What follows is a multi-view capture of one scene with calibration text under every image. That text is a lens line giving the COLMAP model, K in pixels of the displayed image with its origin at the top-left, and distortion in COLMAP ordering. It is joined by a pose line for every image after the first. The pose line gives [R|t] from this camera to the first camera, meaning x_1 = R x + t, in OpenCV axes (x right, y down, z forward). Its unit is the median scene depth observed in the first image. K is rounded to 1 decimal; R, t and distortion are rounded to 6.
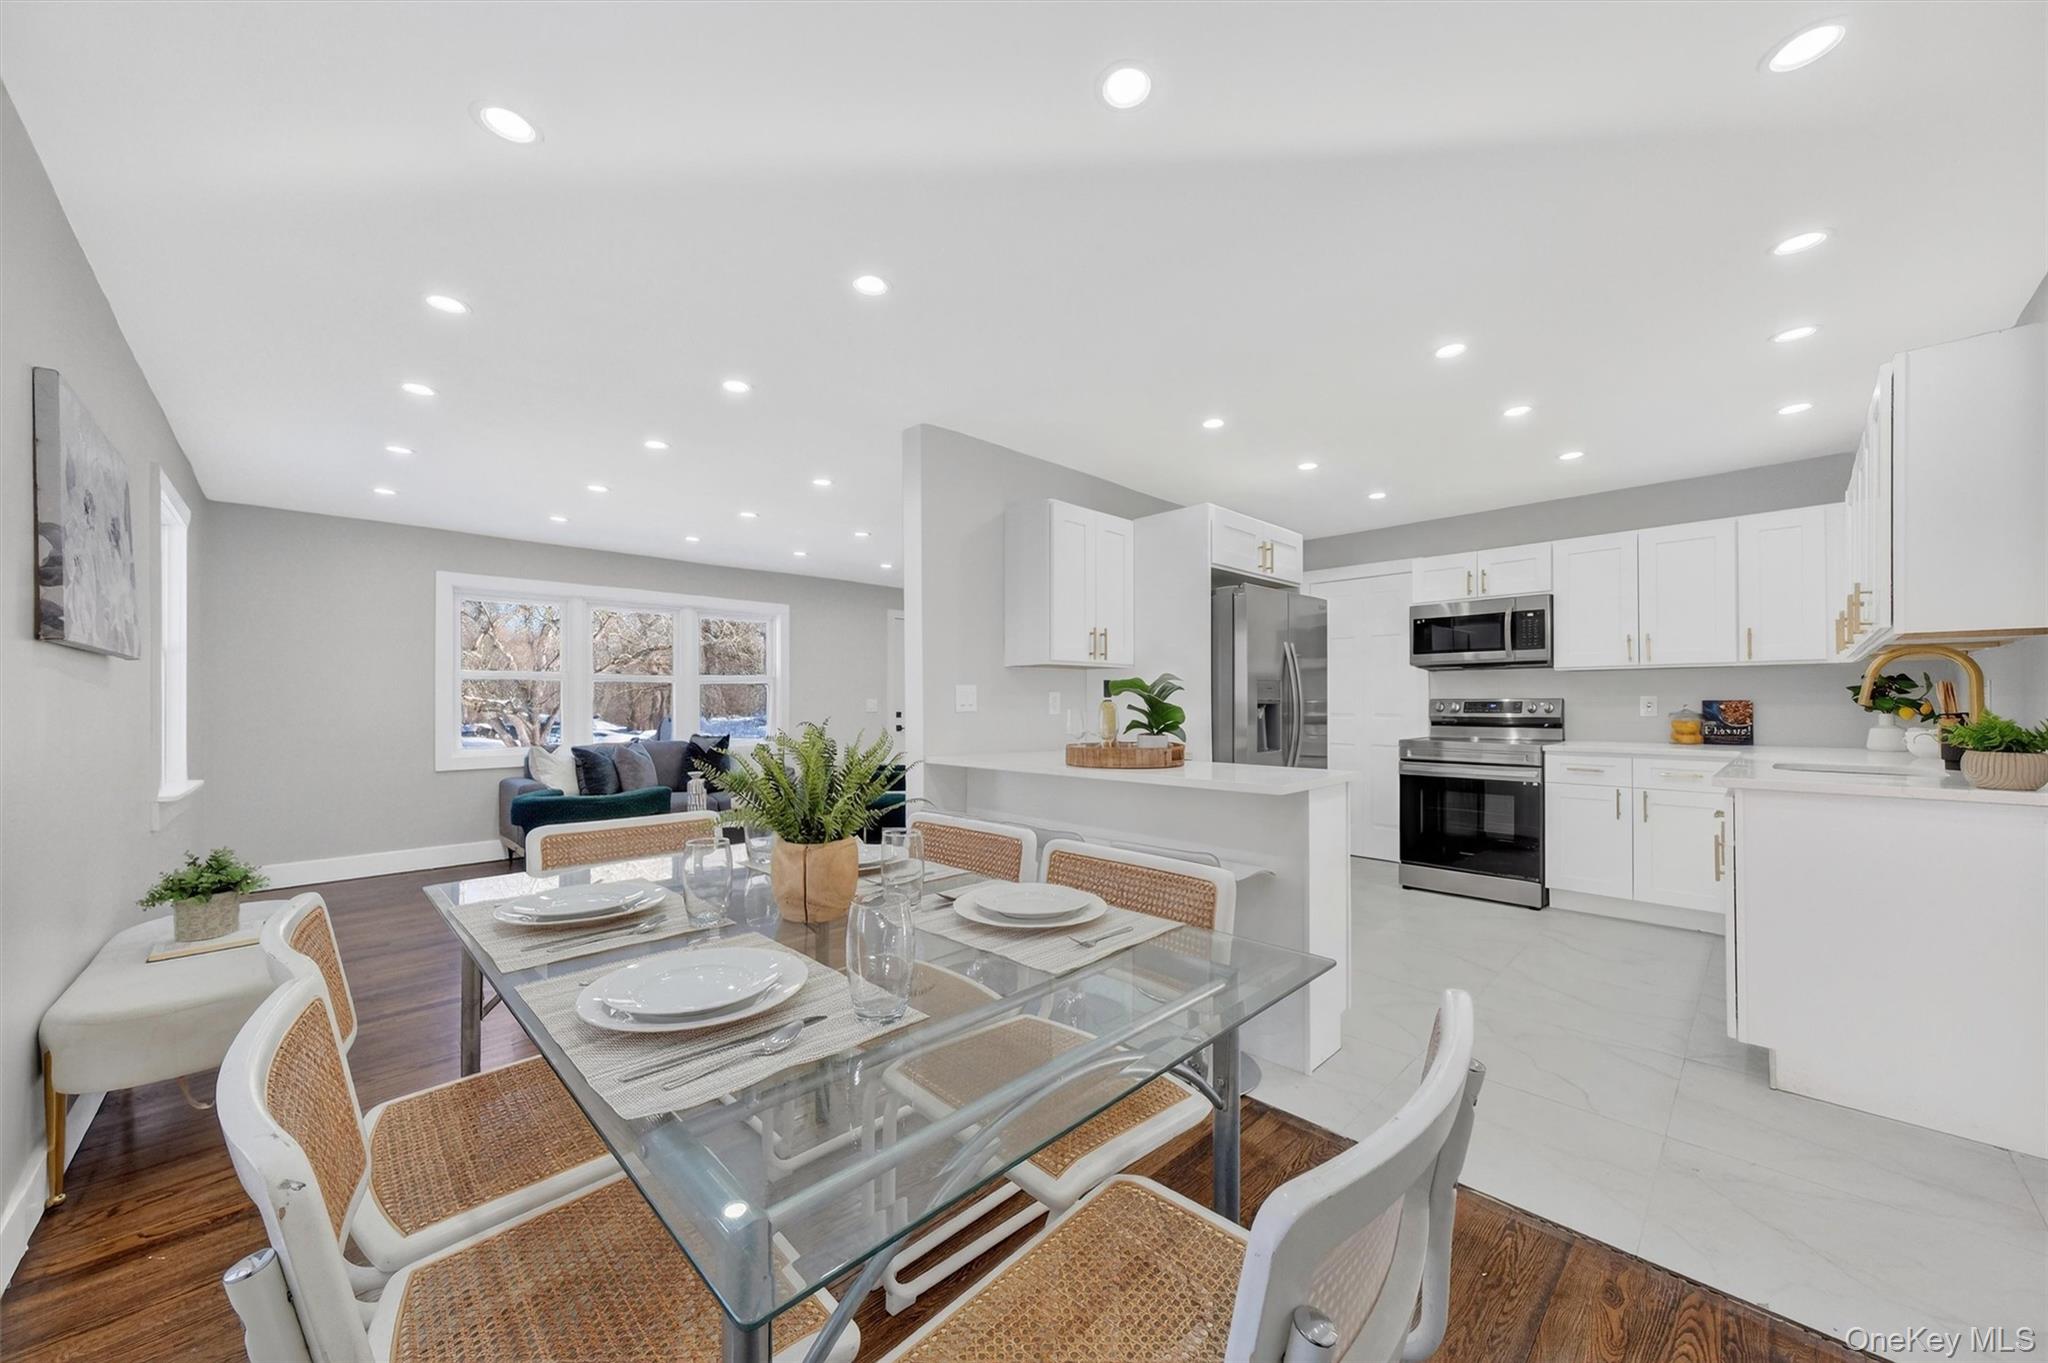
lens RADIAL K [[715.3, 0, 1004.9], [0, 715.3, 694.8], [0, 0, 1]] dist [-0.001653, 0.000048]
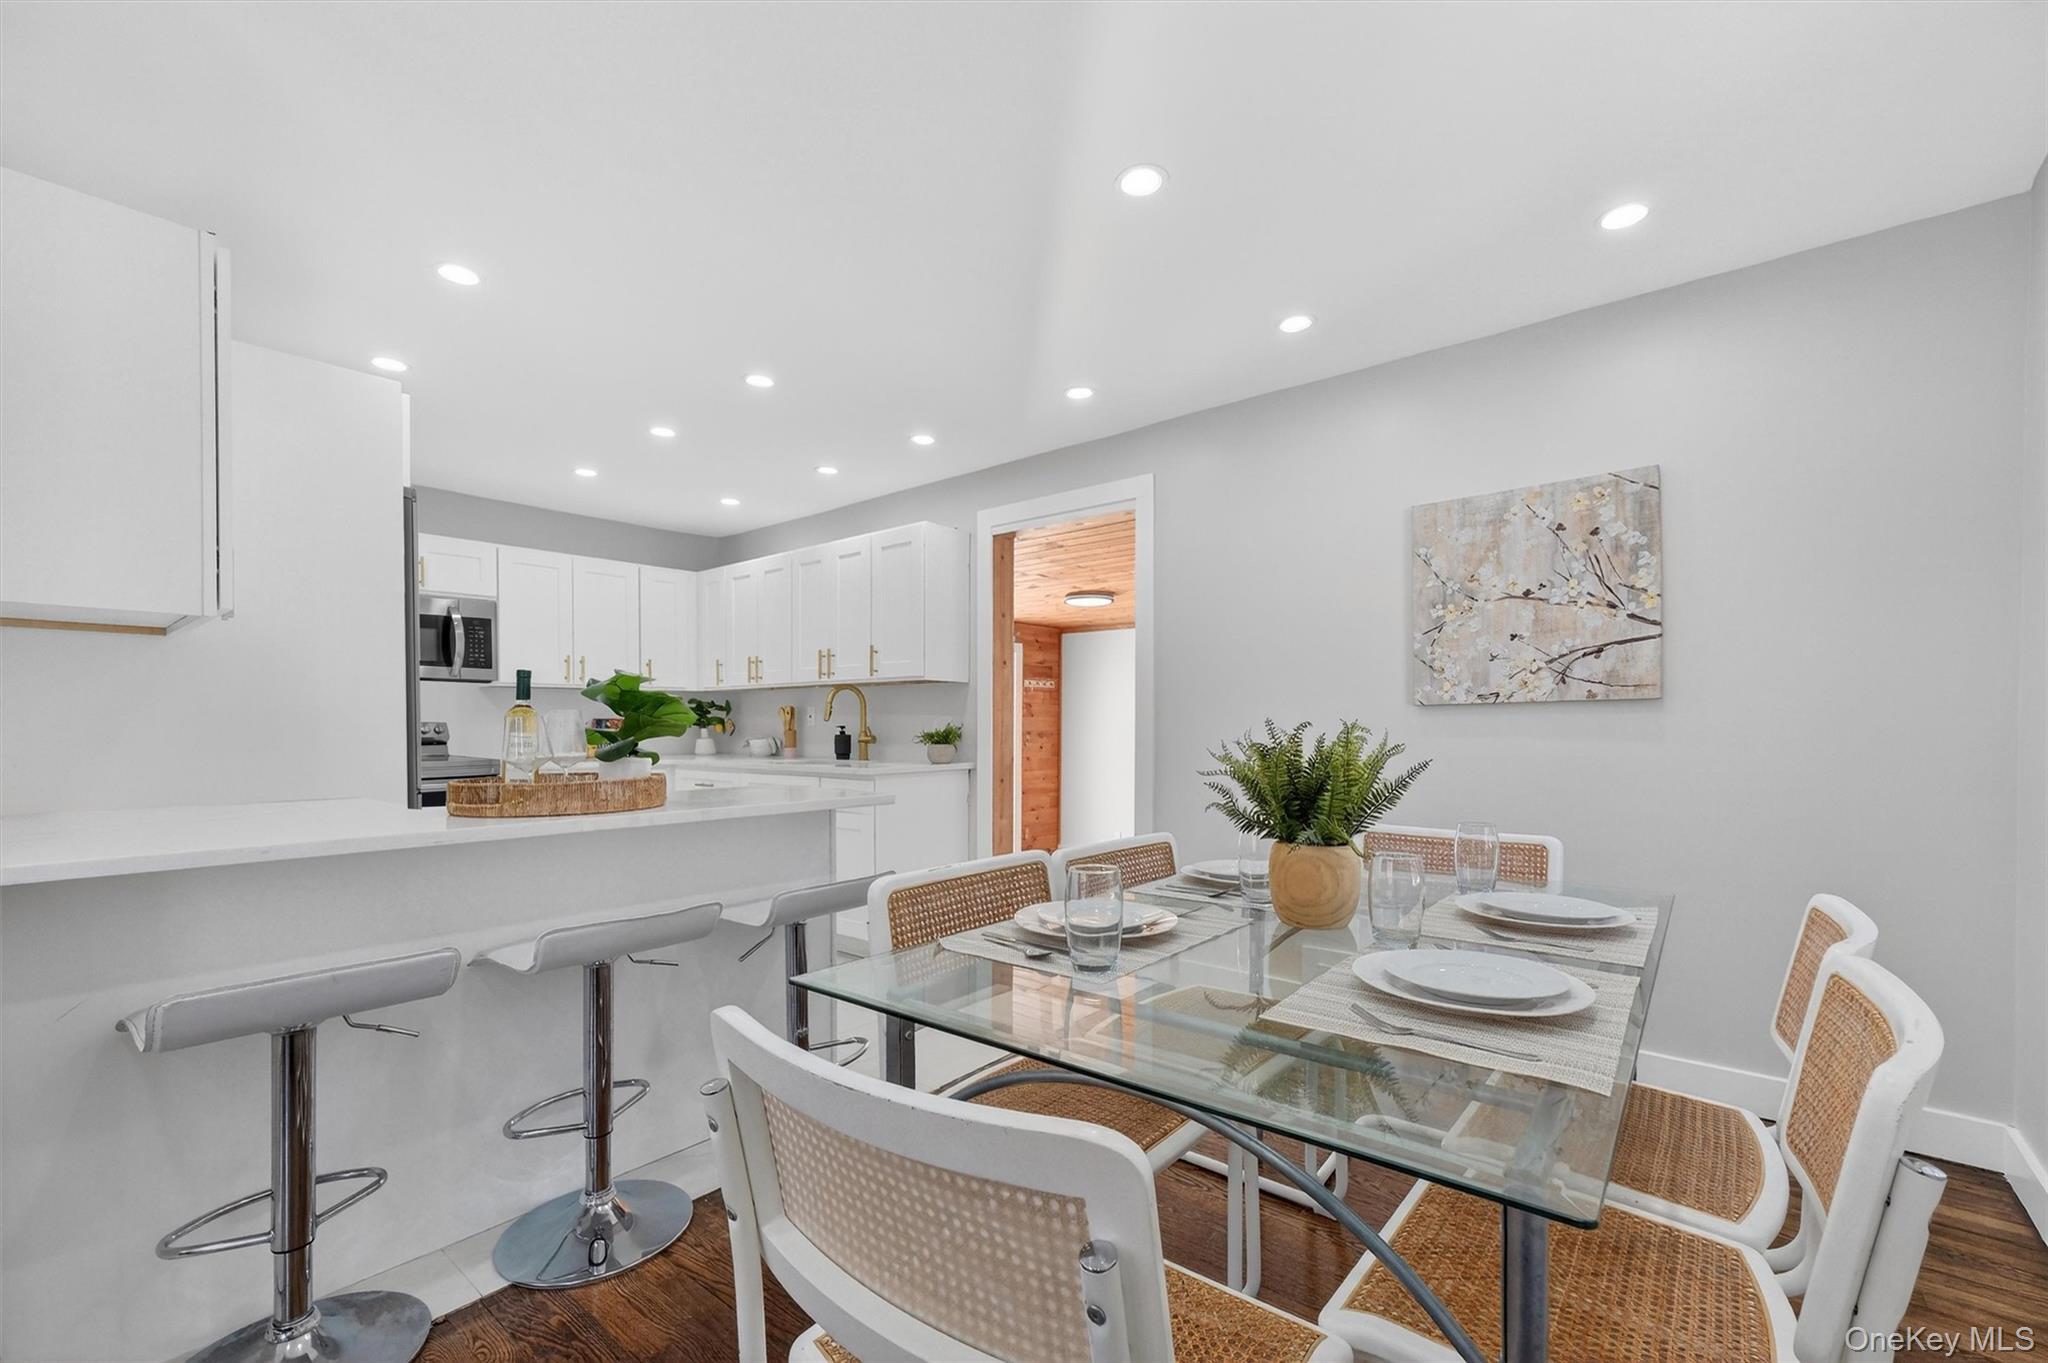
lens RADIAL K [[836.2, 0, 1041.5], [0, 836.2, 726.9], [0, 0, 1]] dist [-0.010076, 0.000023]
pose [[-0.123822, -0.001009, 0.992304, -0.420496], [-0.006165, 0.999981, 0.000248, 0.016398], [-0.992285, -0.006087, -0.123826, 0.476352]]
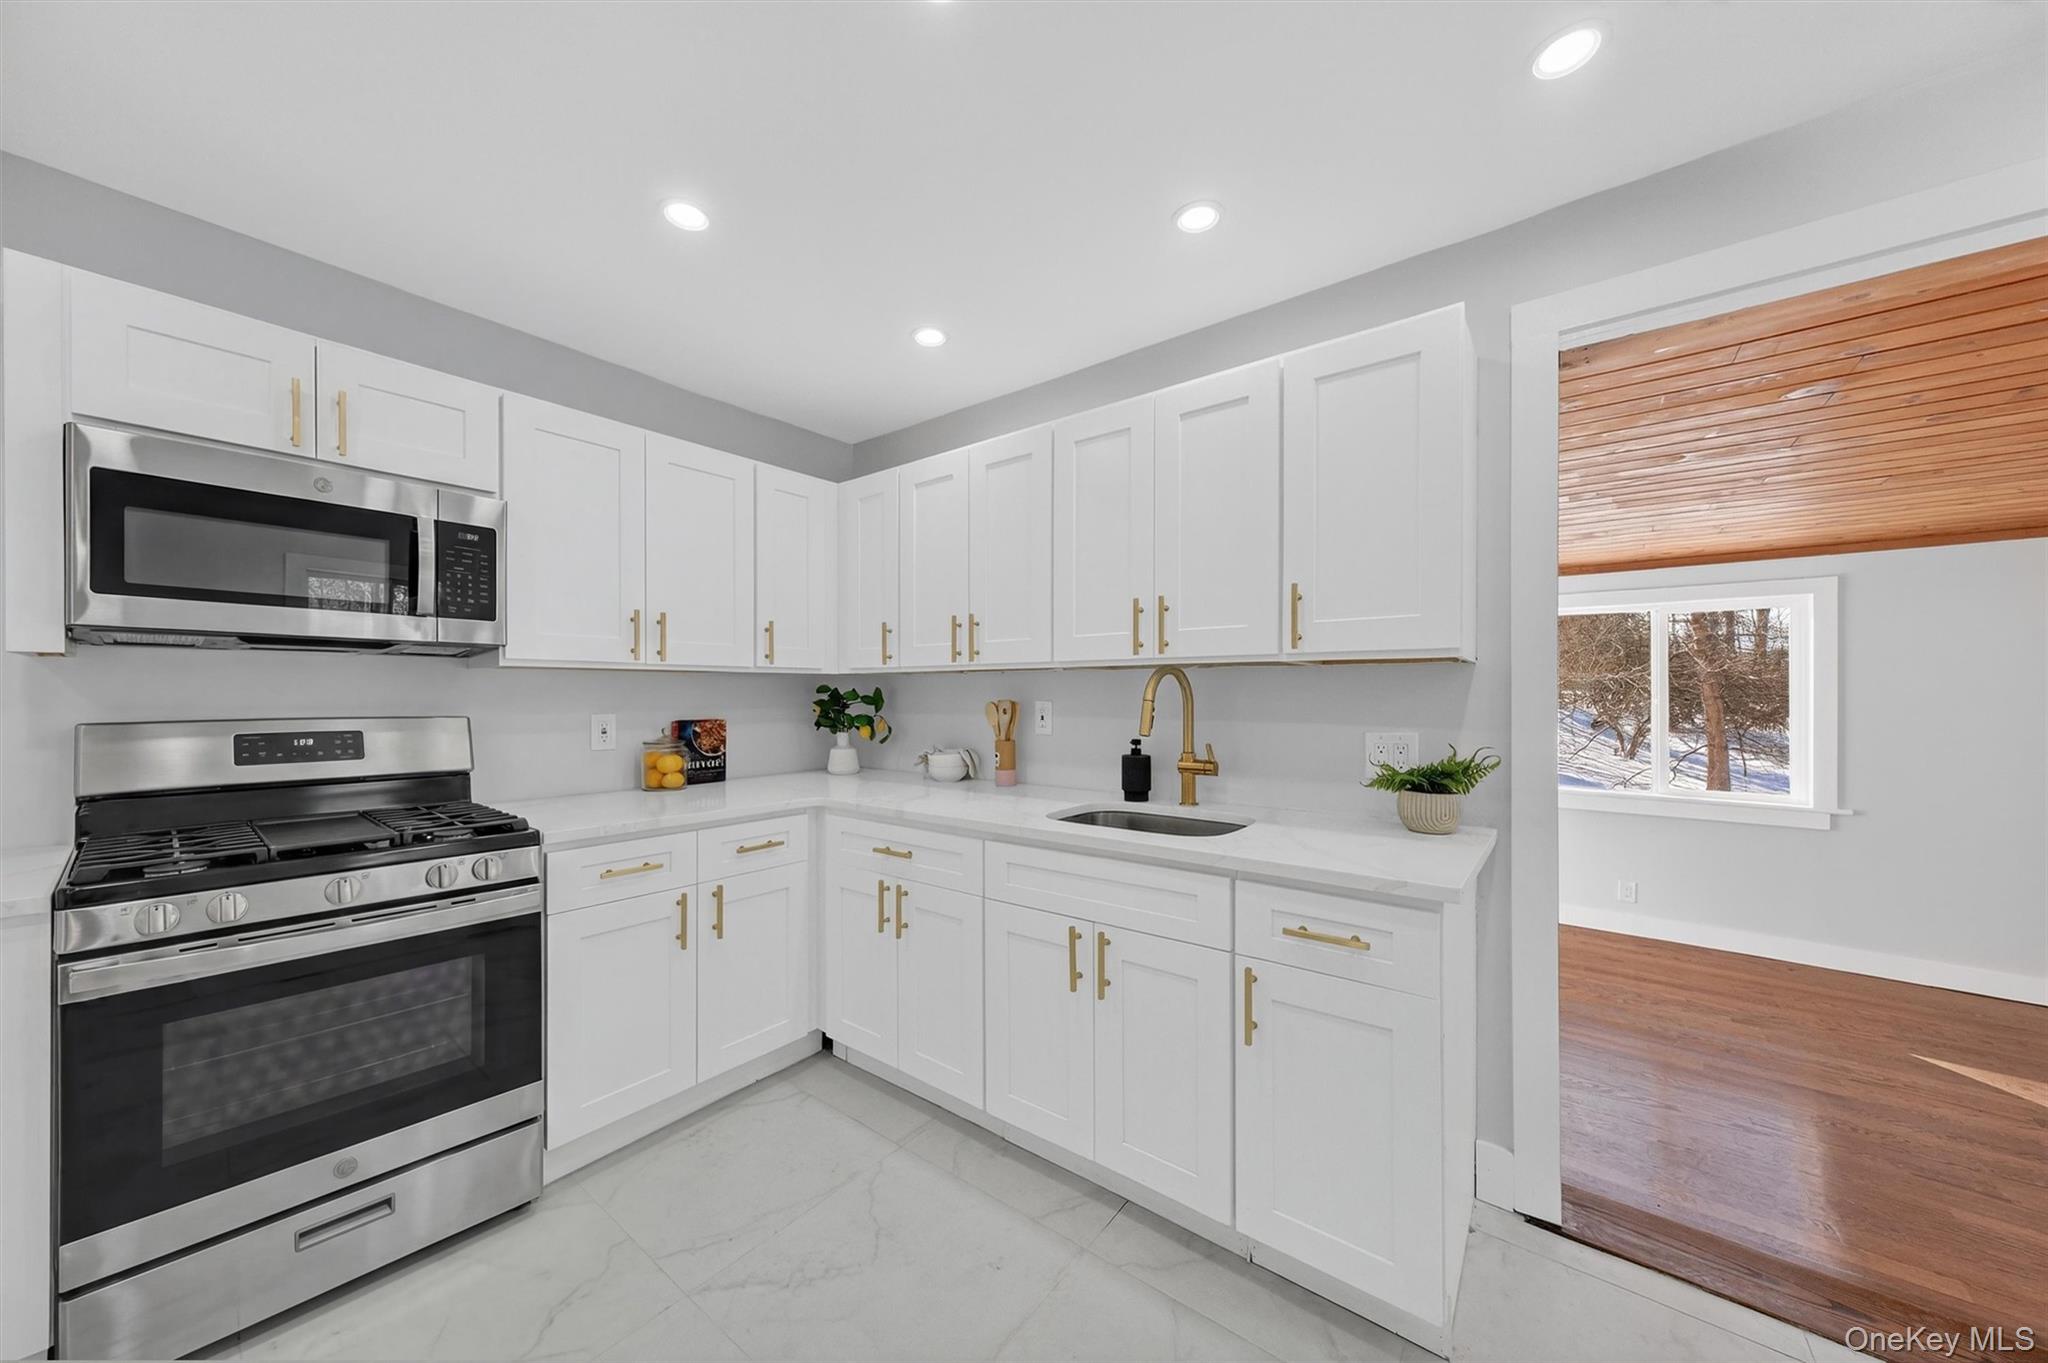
lens RADIAL K [[715.3, 0, 1016.7], [0, 715.3, 694.7], [0, 0, 1]] dist [-0.001653, 0.000048]
pose [[-0.134093, 0.003659, 0.990962, 0.272745], [-0.008357, 0.999953, -0.004823, -0.016193], [-0.990934, -0.008928, -0.134056, 0.790354]]
